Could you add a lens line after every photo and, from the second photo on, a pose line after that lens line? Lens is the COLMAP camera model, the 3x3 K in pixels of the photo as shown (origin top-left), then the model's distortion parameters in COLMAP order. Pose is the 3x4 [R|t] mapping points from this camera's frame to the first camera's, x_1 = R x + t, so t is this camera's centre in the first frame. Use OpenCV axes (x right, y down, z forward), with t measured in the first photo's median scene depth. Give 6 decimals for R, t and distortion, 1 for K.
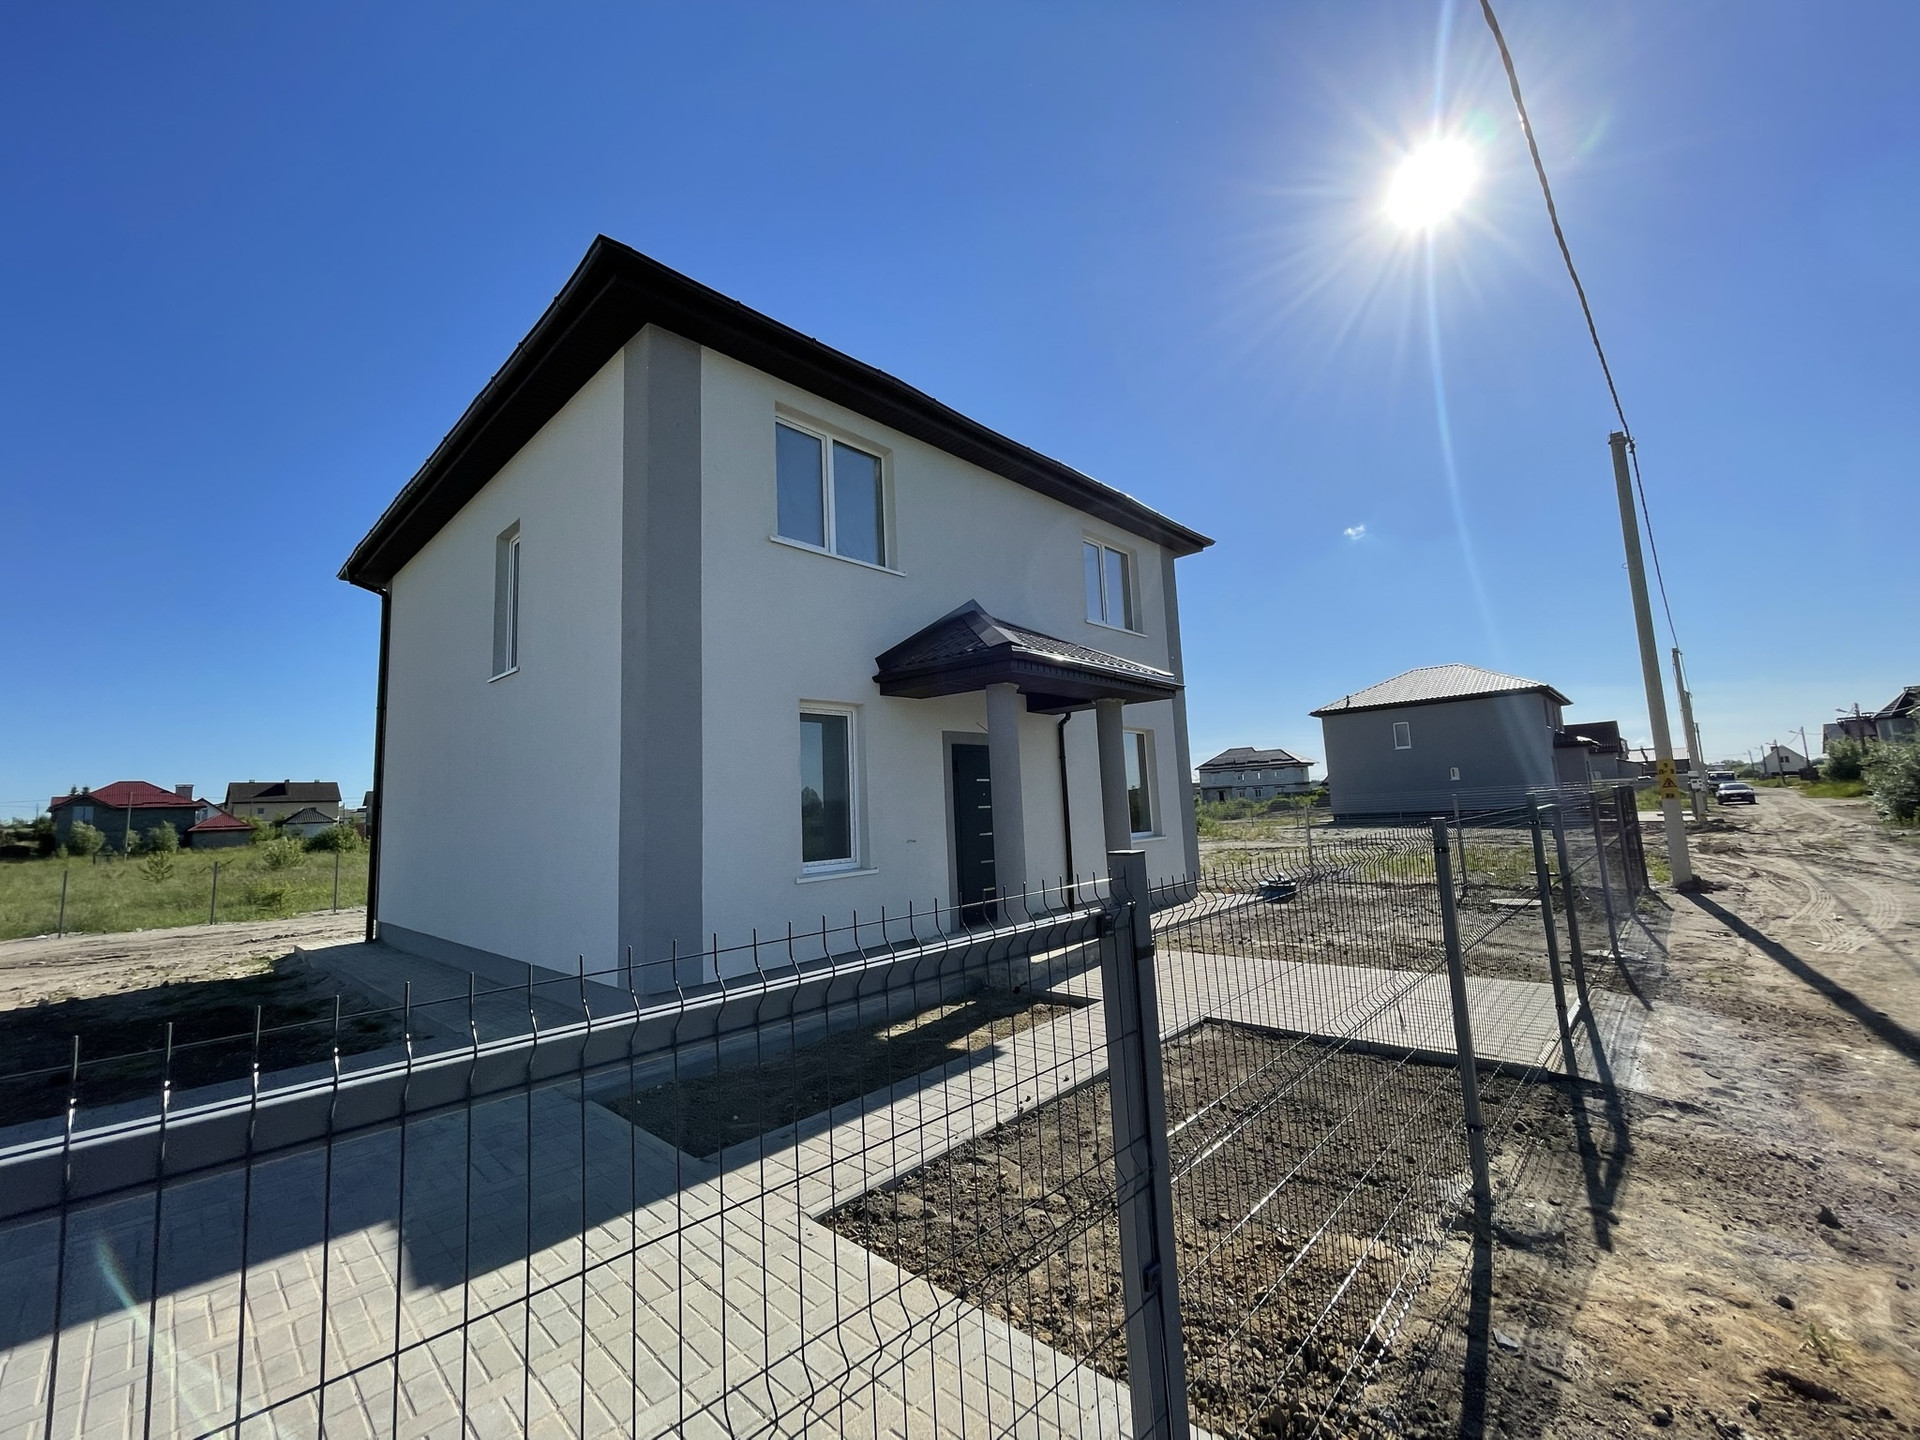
lens RADIAL K [[766.1, 0, 968.1], [0, 766.1, 722.5], [0, 0, 1]] dist [-0.004366, 0.000776]
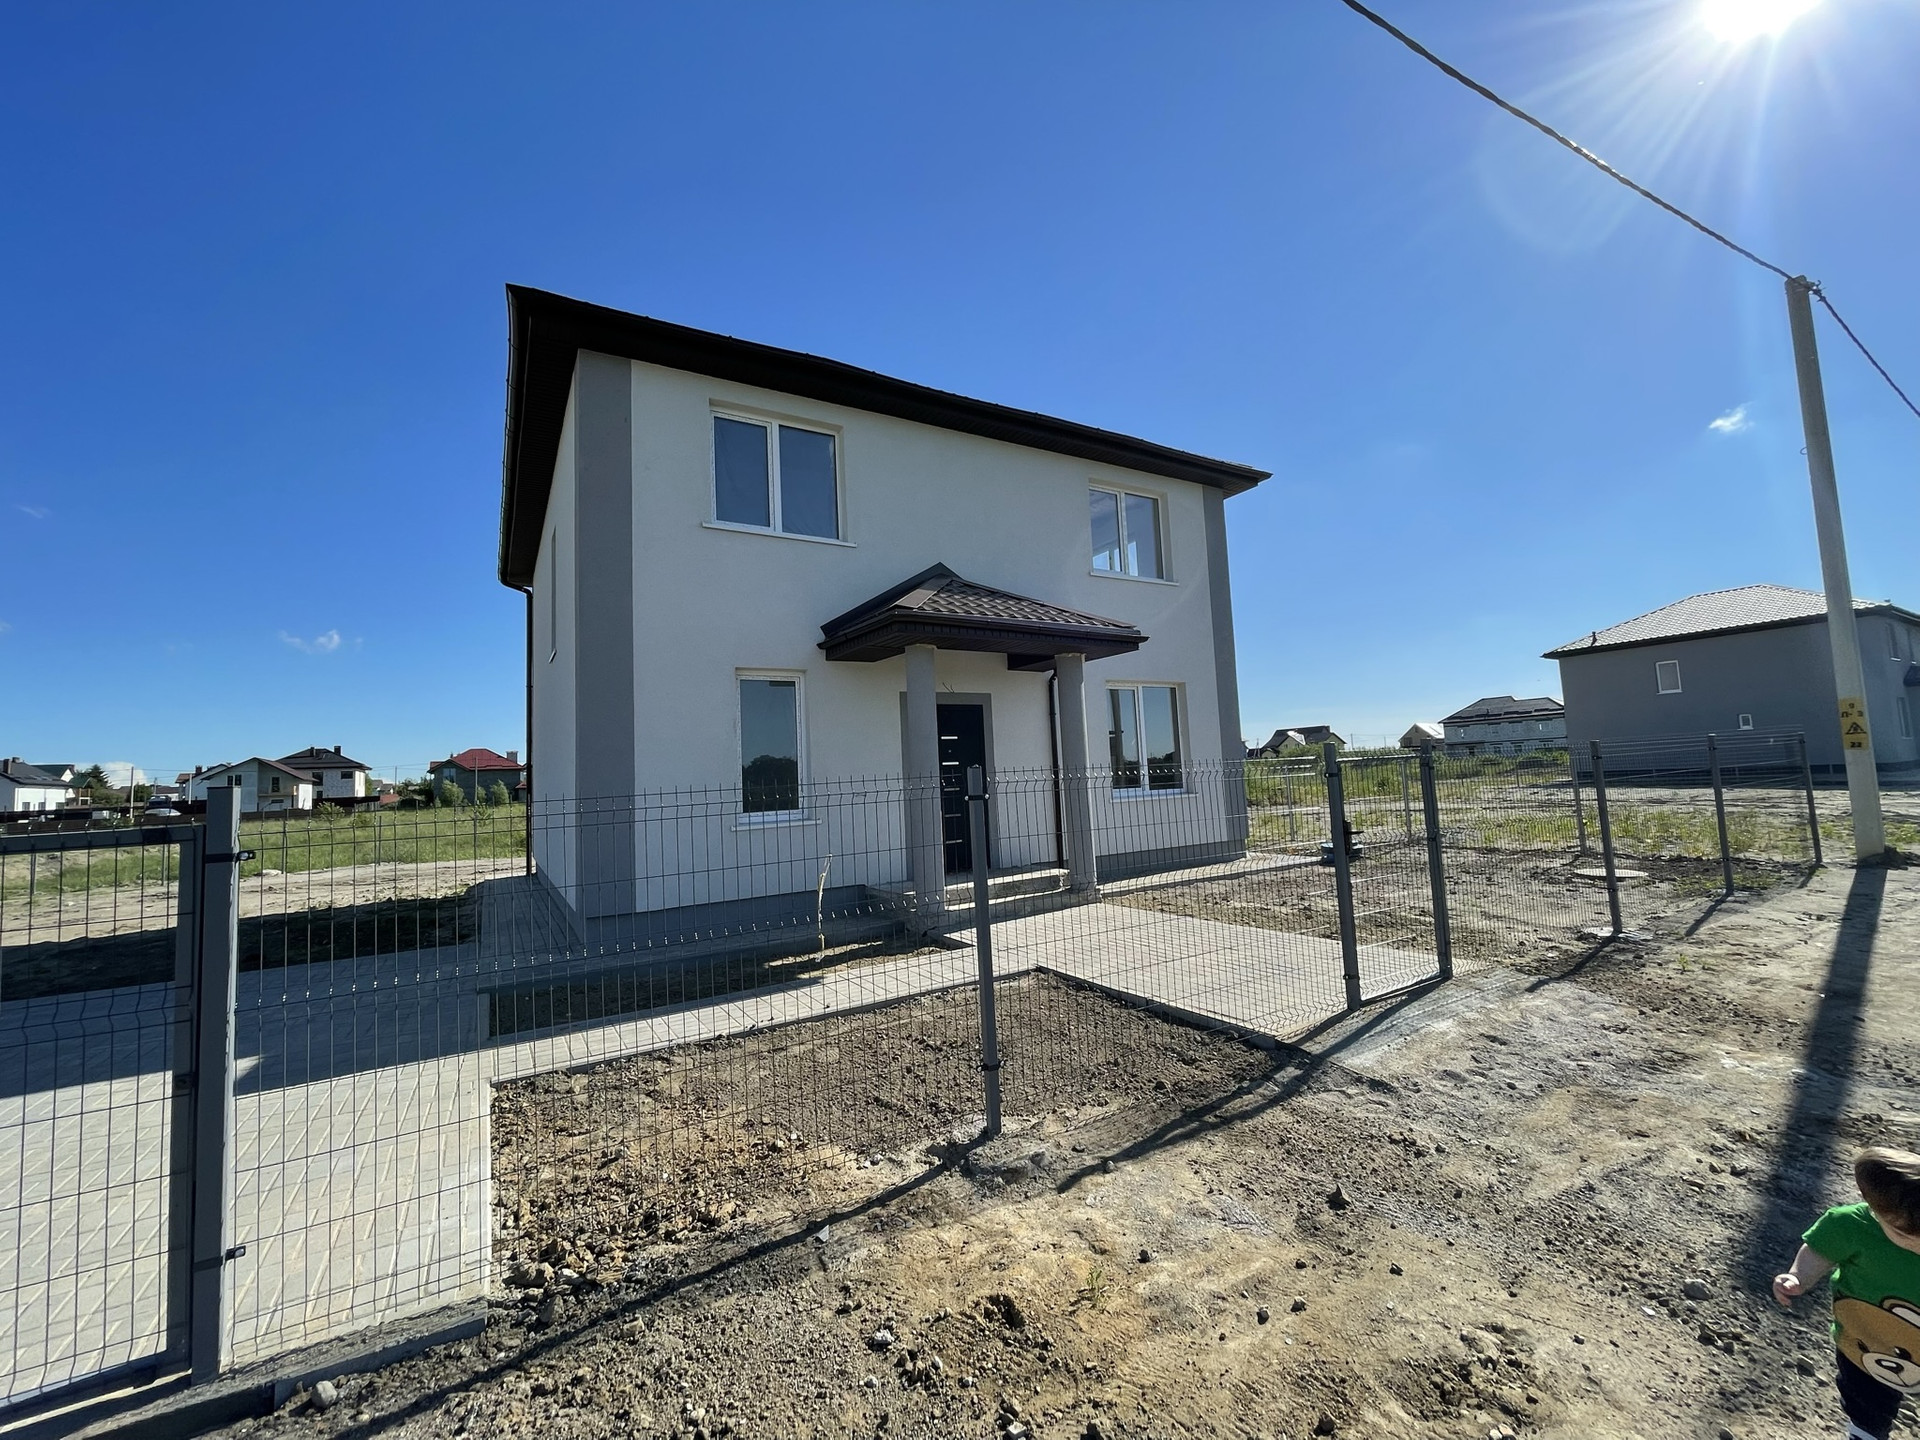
lens RADIAL K [[766.1, 0, 968.1], [0, 766.1, 722.5], [0, 0, 1]] dist [-0.004366, 0.000776]
pose [[0.962245, -0.020121, -0.271439, 0.412204], [0.034233, 0.998291, 0.047355, 0.008073], [0.270022, -0.054860, 0.961290, 0.011648]]
